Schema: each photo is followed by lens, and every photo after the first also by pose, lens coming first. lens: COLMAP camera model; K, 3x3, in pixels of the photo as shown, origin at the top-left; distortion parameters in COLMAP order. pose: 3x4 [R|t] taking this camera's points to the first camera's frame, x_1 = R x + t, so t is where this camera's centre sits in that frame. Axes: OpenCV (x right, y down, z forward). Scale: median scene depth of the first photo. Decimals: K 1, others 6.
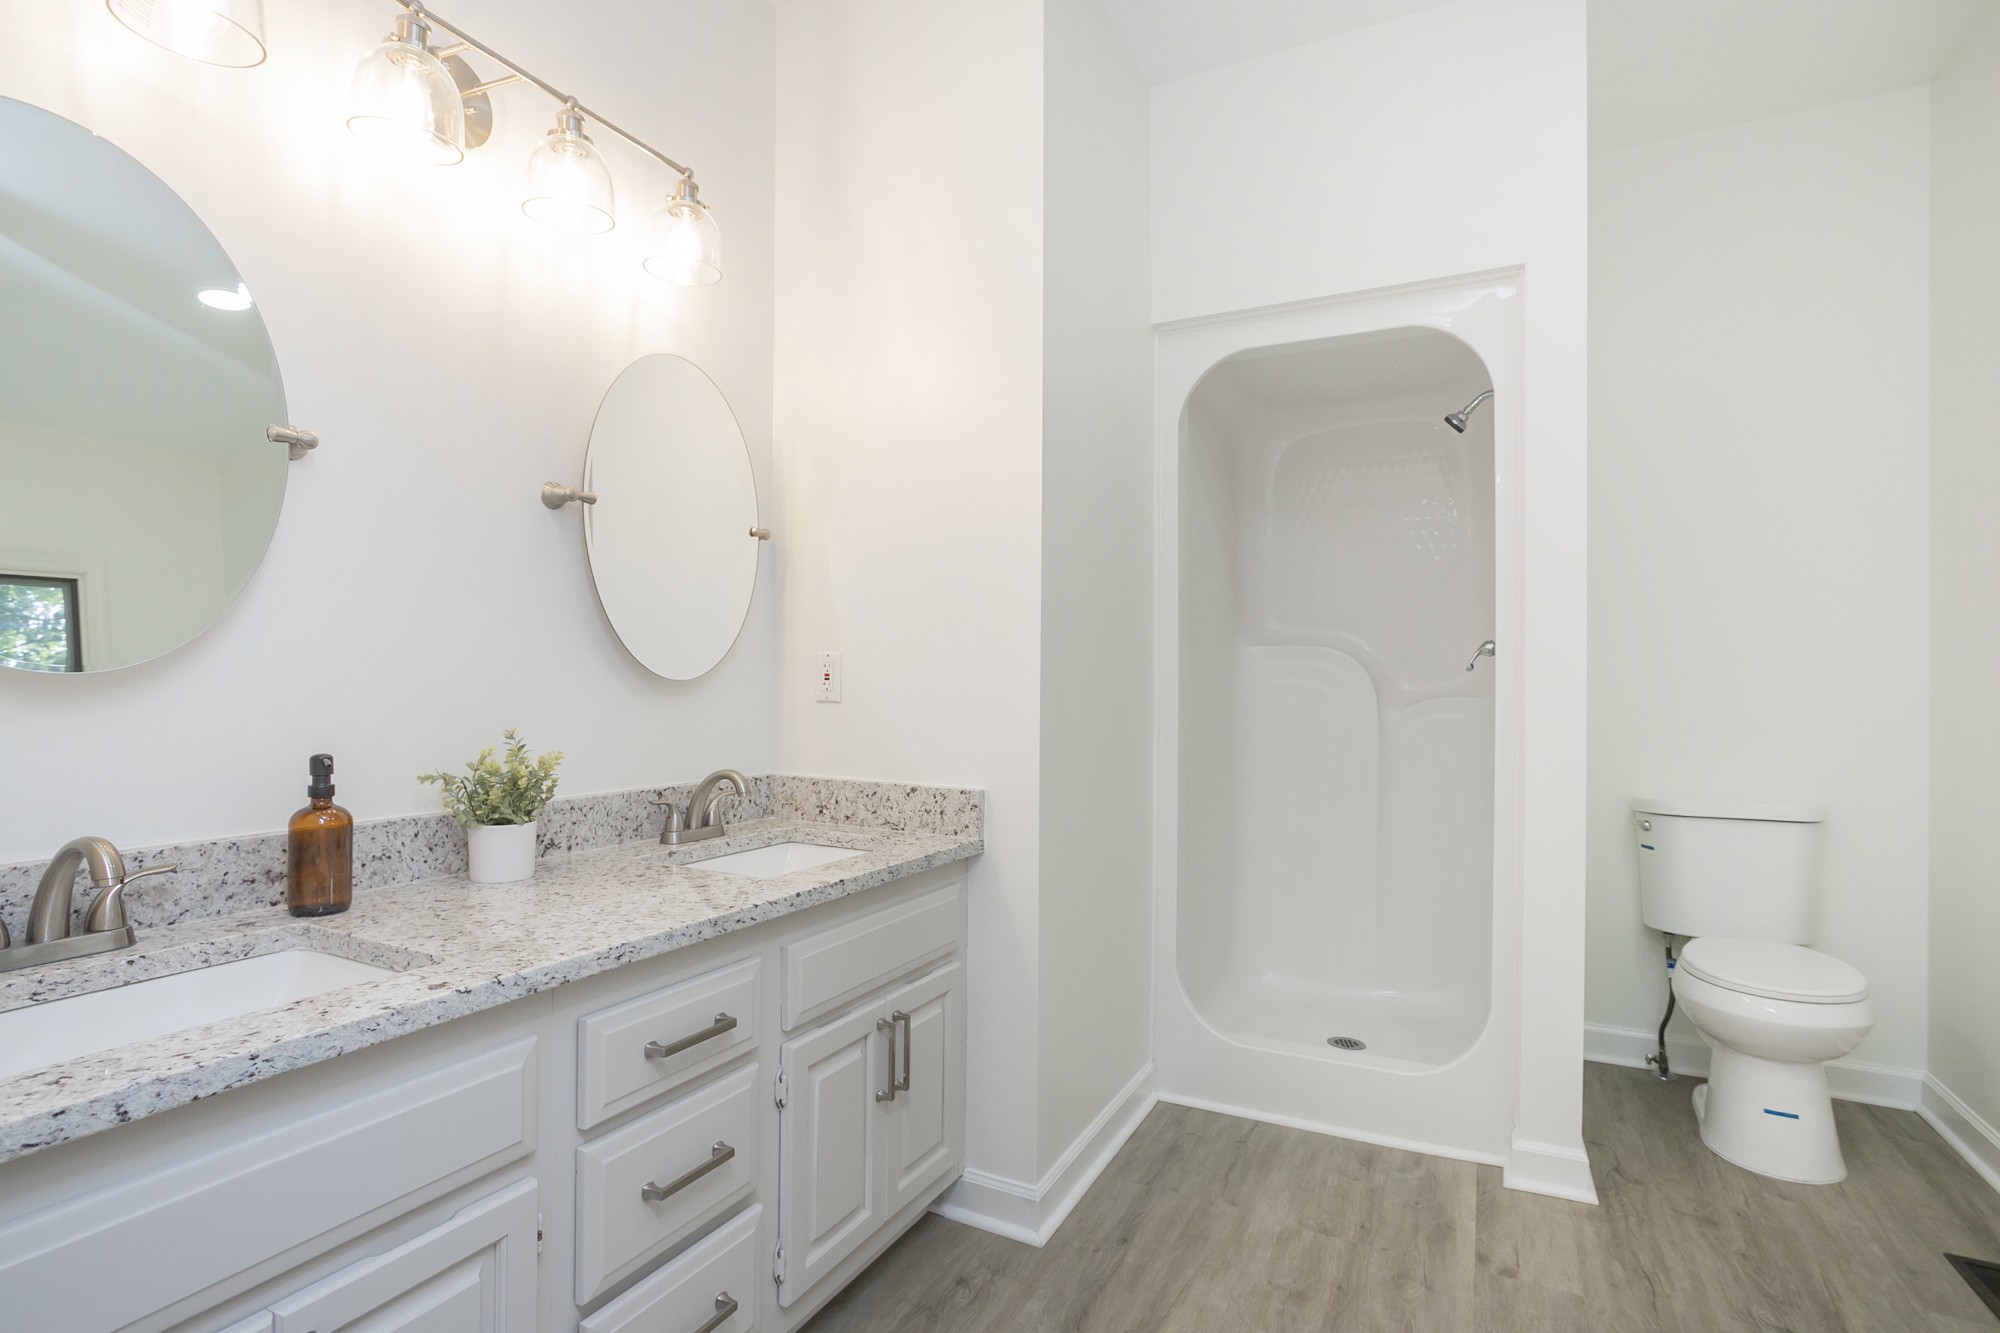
lens RADIAL K [[969.3, 0, 999.2], [0, 969.3, 674.1], [0, 0, 1]] dist [0.003575, 0.001009]
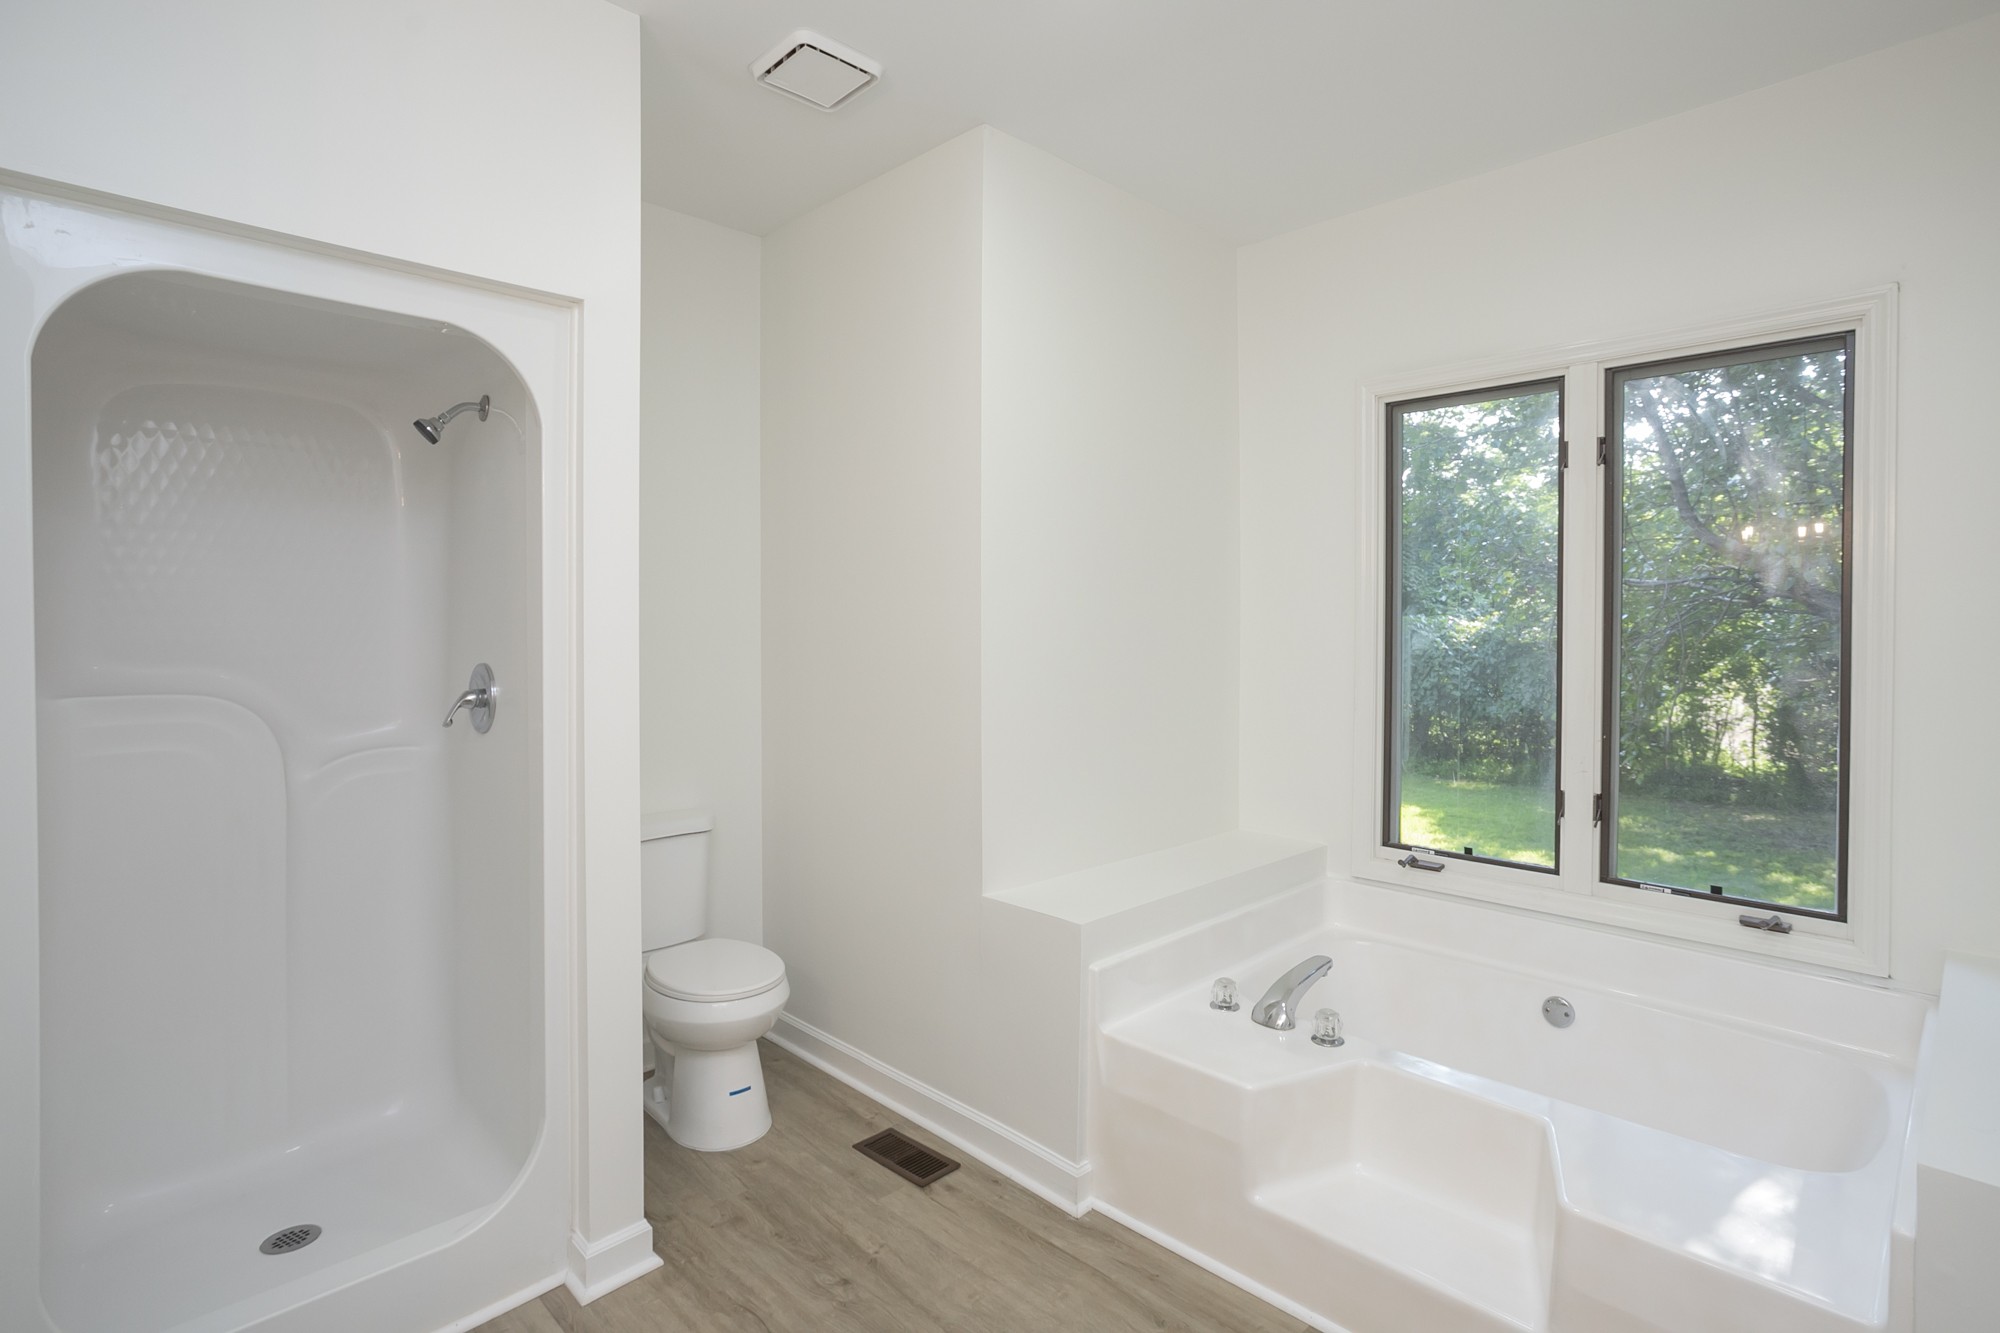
lens RADIAL K [[970.3, 0, 996.2], [0, 970.3, 645.2], [0, 0, 1]] dist [-0.000540, -0.000028]
pose [[0.320284, -0.012561, 0.947238, -0.218910], [-0.006410, 0.999860, 0.015426, -0.116093], [-0.947300, -0.011012, 0.320158, 0.343445]]
